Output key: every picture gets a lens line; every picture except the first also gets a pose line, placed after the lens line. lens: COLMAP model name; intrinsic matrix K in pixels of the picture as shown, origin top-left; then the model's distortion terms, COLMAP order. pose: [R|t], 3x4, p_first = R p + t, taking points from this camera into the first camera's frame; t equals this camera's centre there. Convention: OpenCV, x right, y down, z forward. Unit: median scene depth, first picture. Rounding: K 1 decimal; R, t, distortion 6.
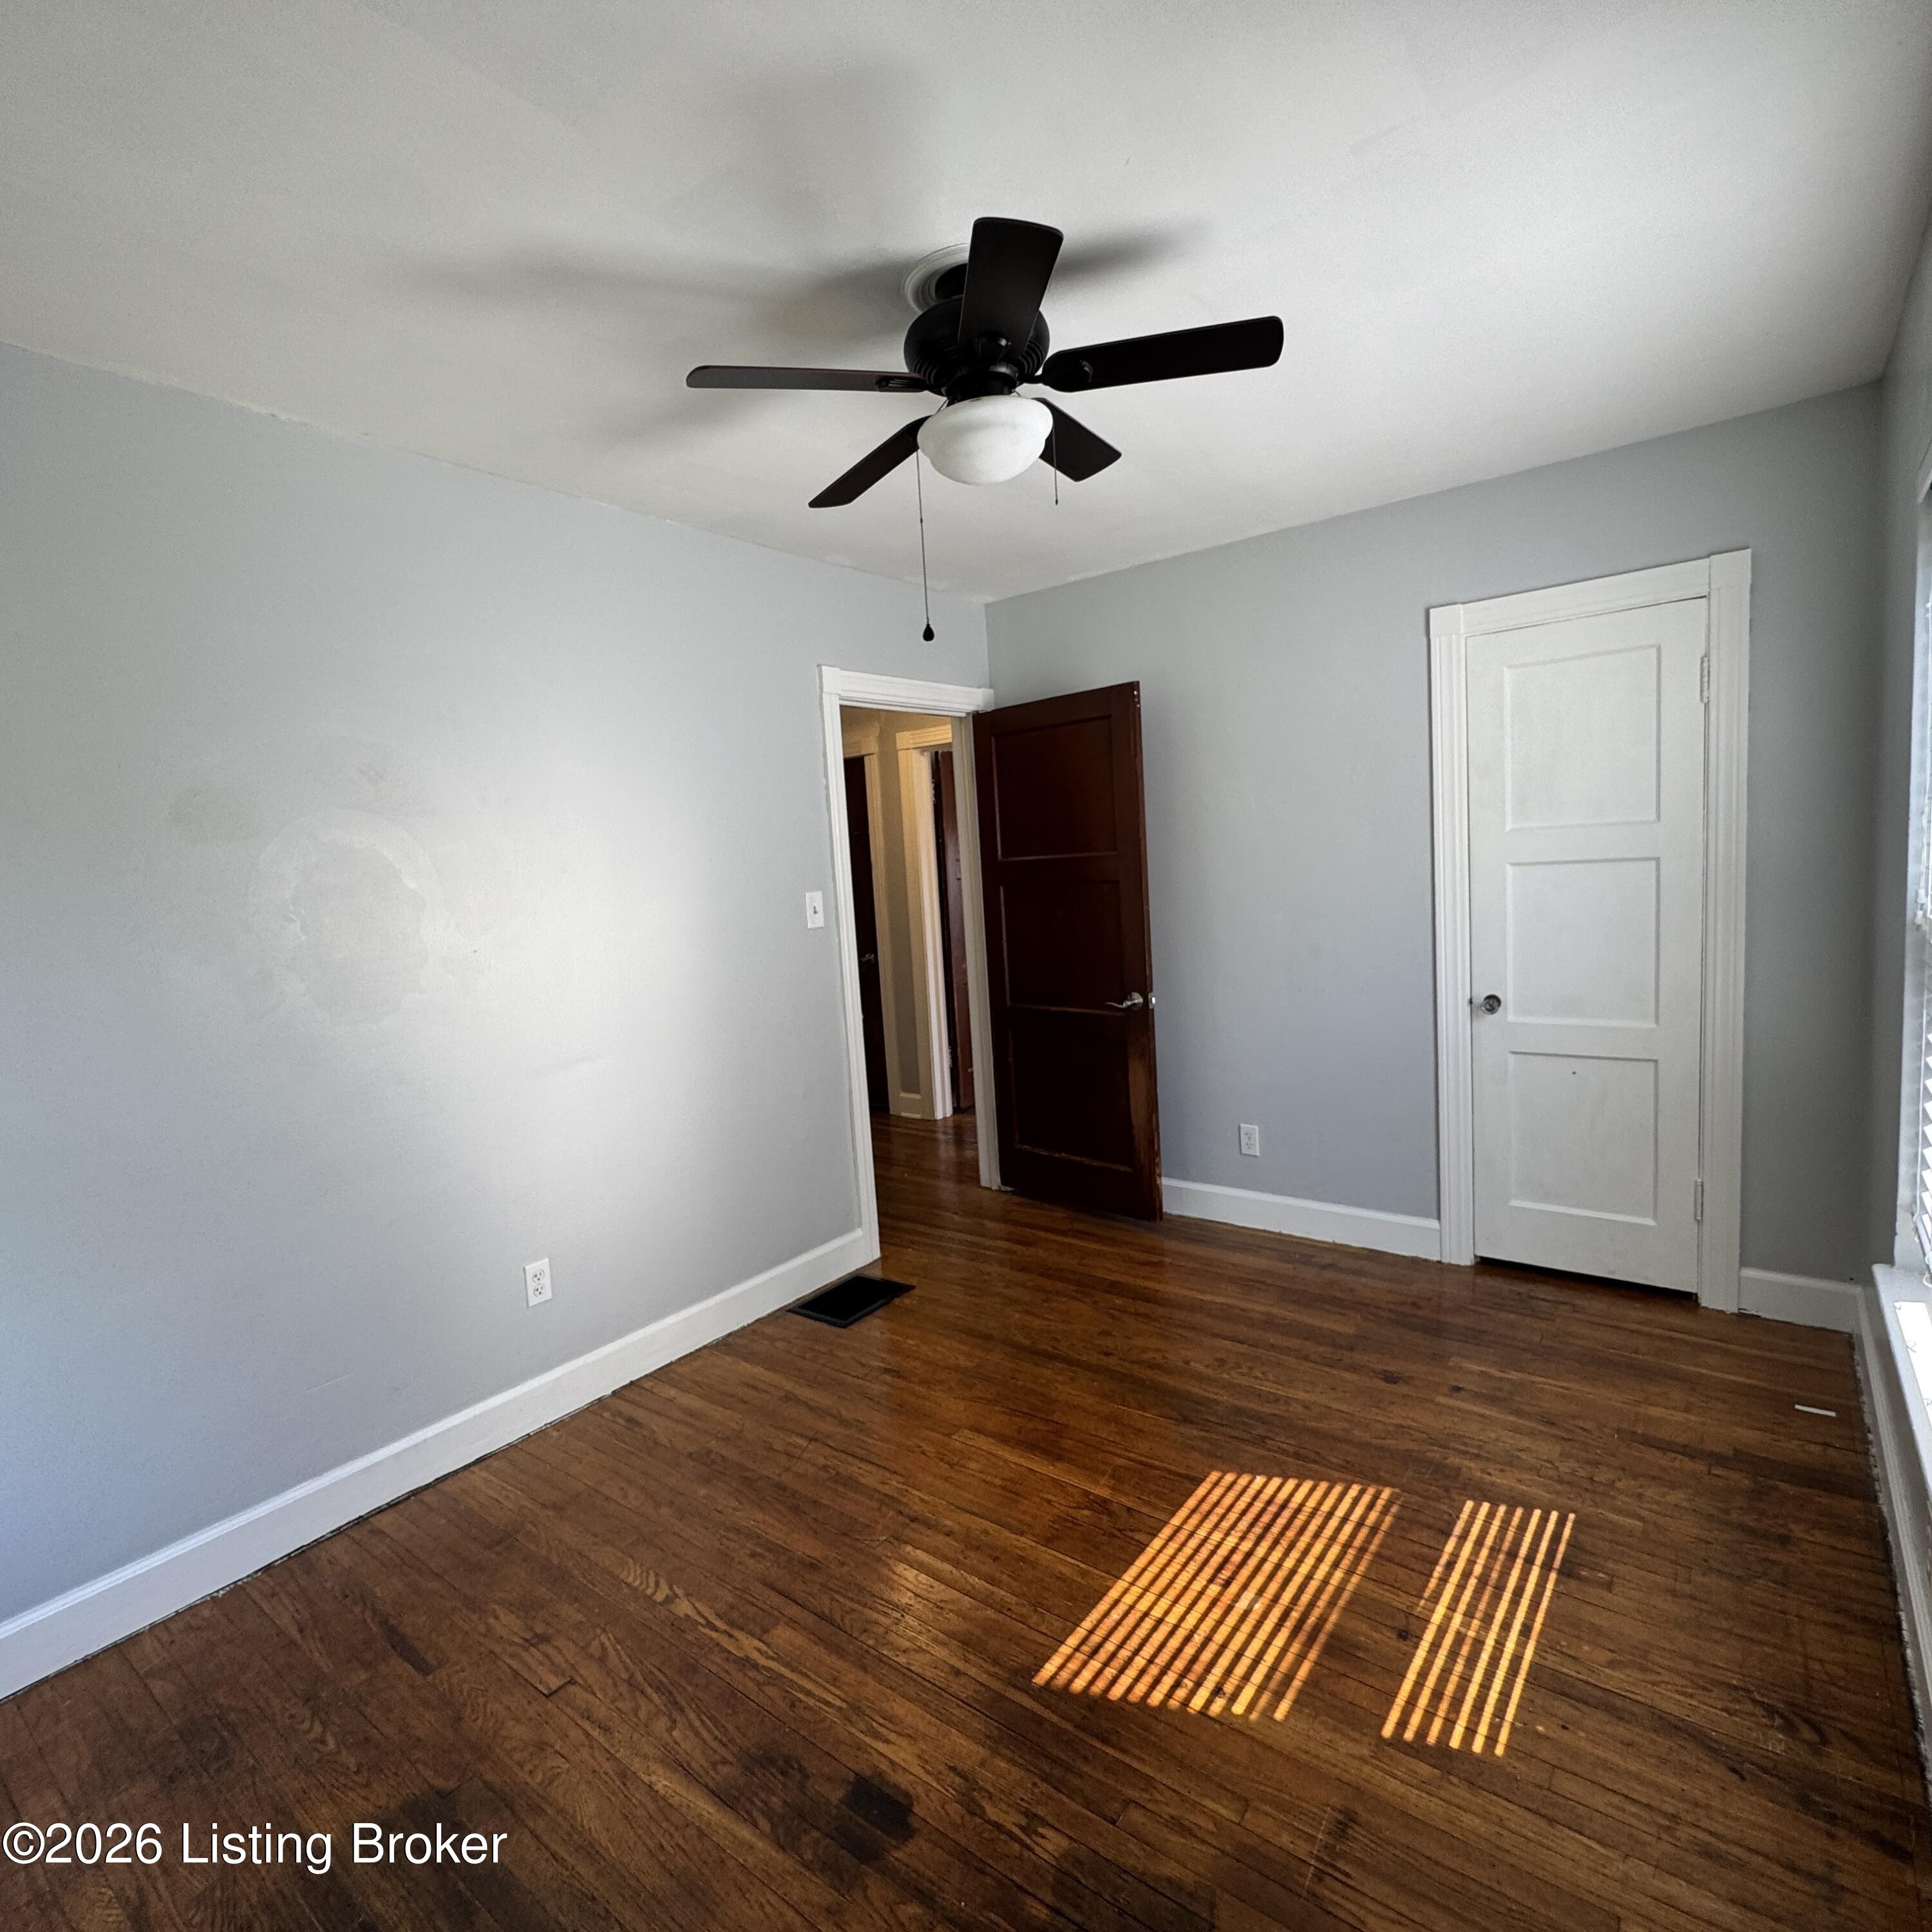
lens RADIAL K [[1029.9, 0, 966.0], [0, 1029.9, 966.0], [0, 0, 1]] dist [-0.001588, -0.002590]
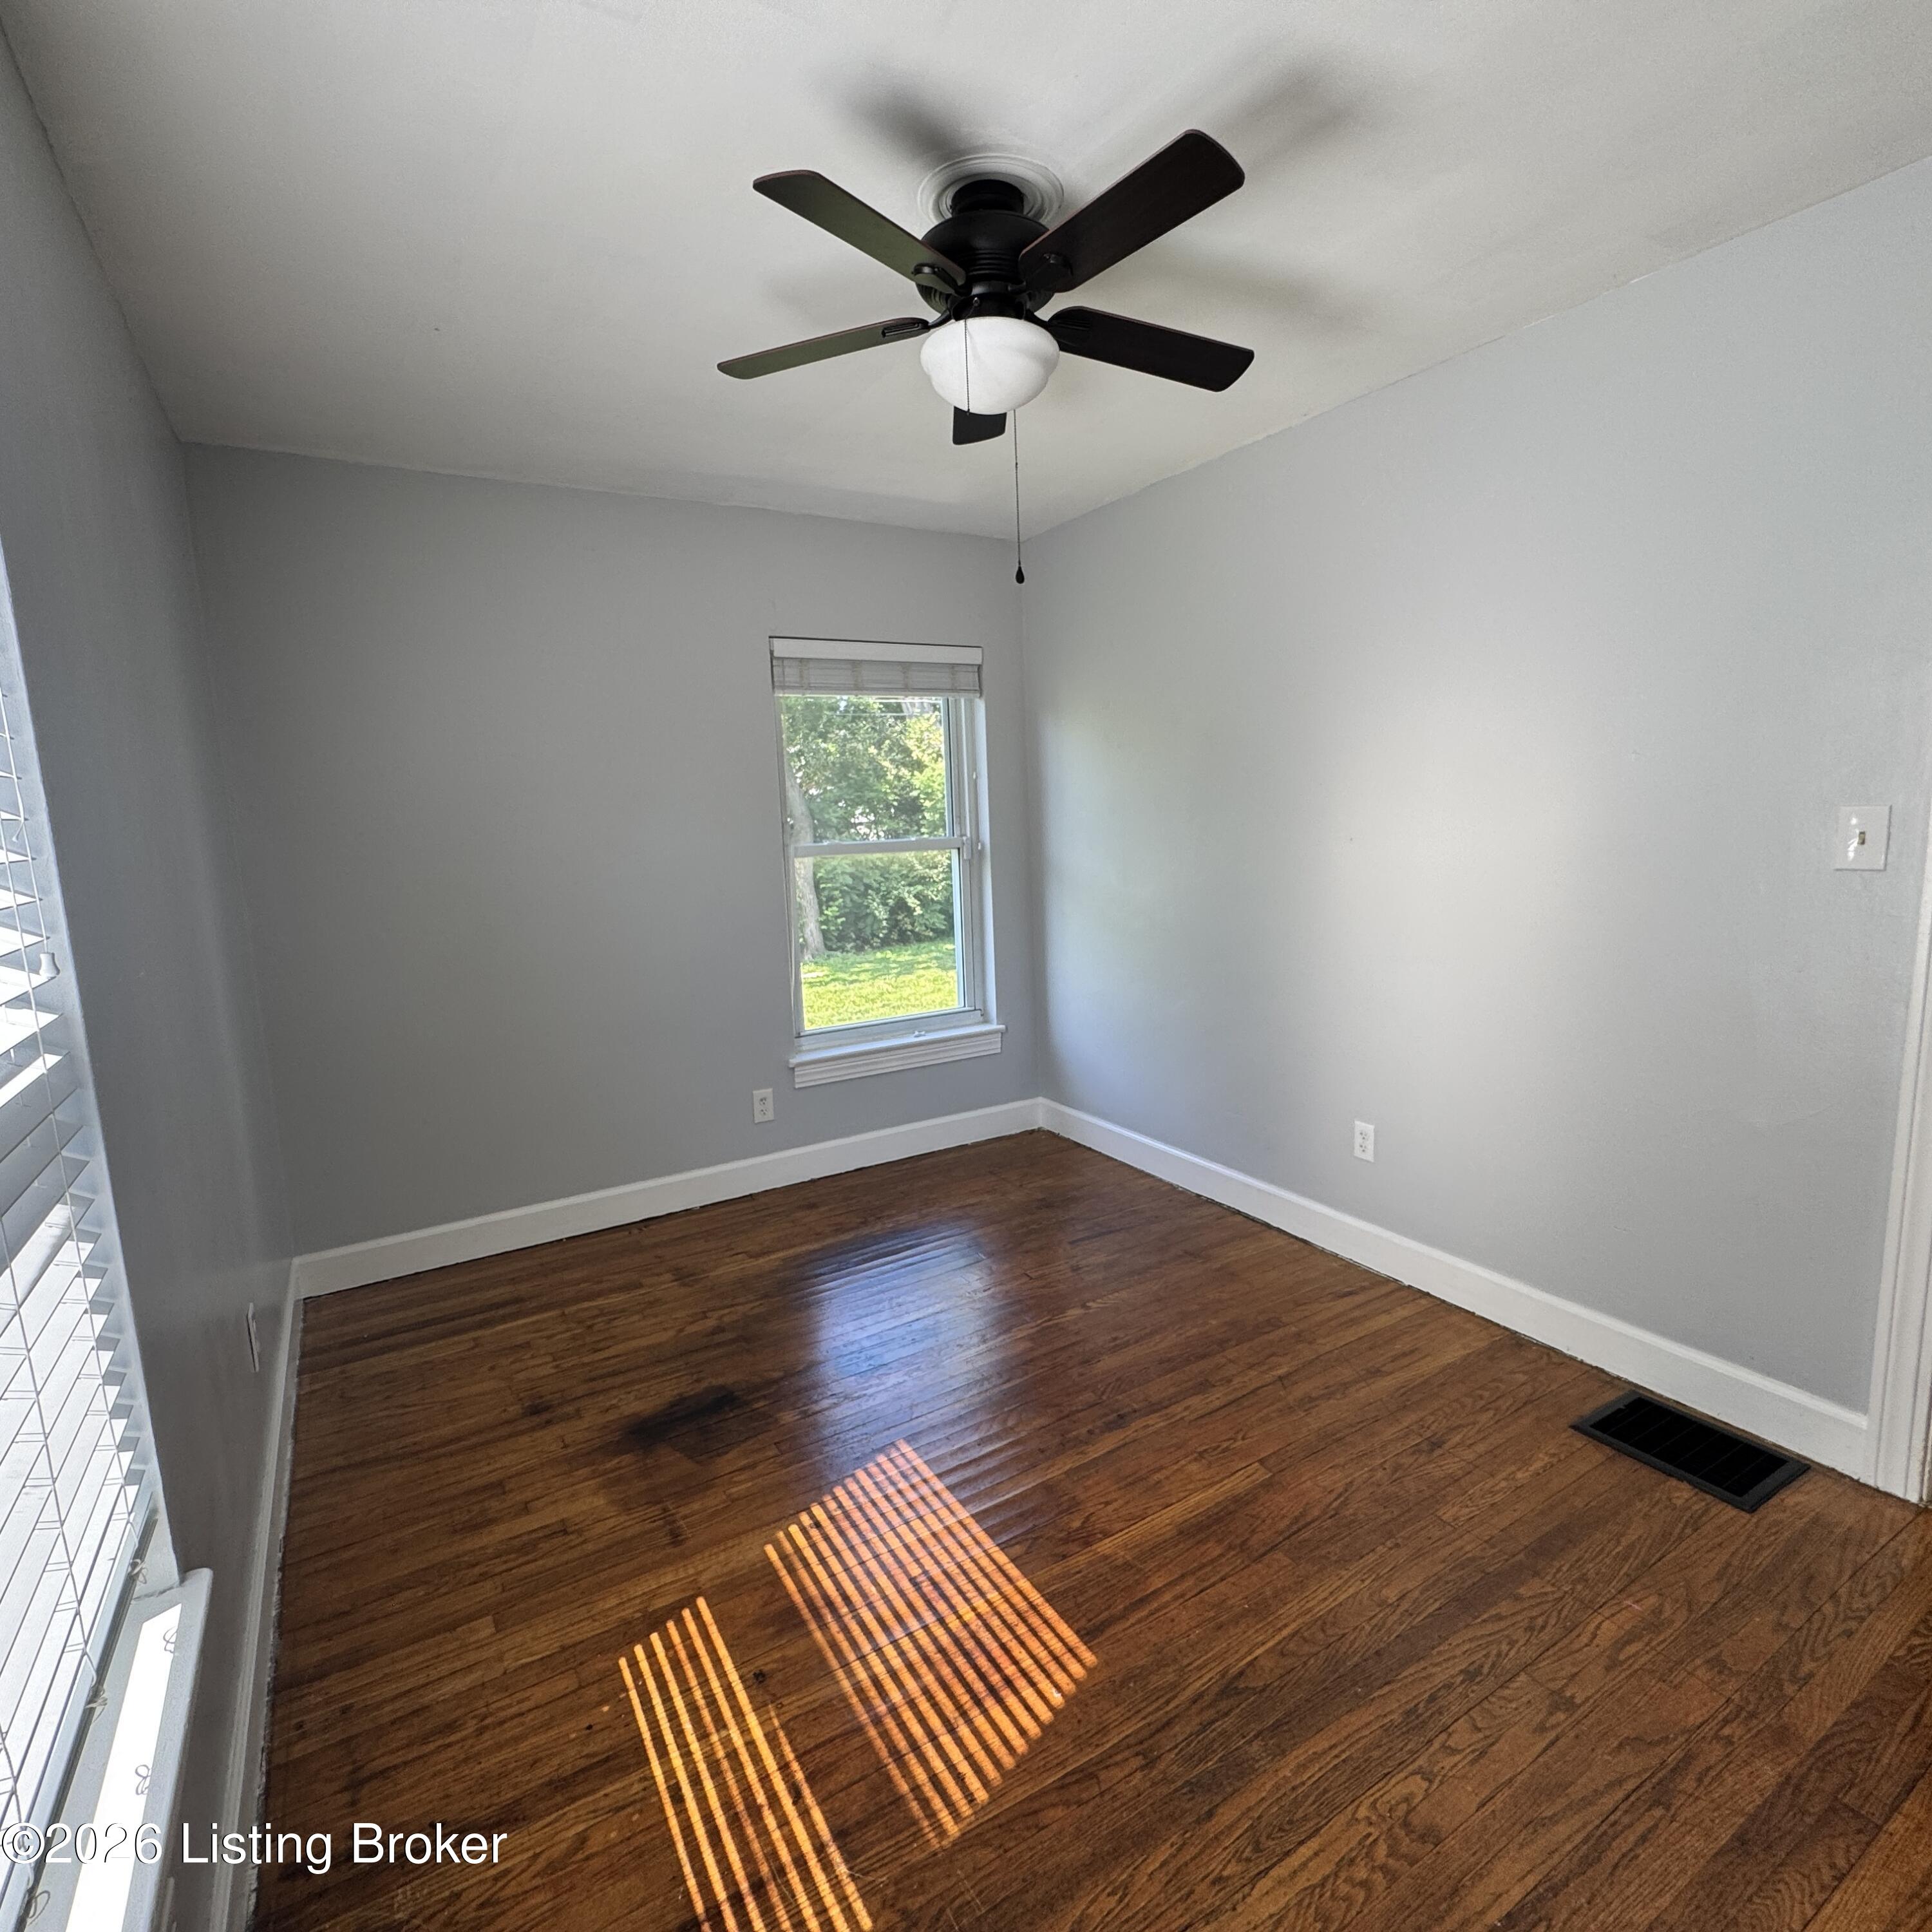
lens RADIAL K [[1029.9, 0, 966.0], [0, 1029.9, 966.0], [0, 0, 1]] dist [-0.001588, -0.002590]
pose [[-0.365035, 0.217217, -0.905299, 1.019868], [-0.038133, 0.968096, 0.247661, -0.197487], [0.930213, 0.124927, -0.345105, 1.363182]]
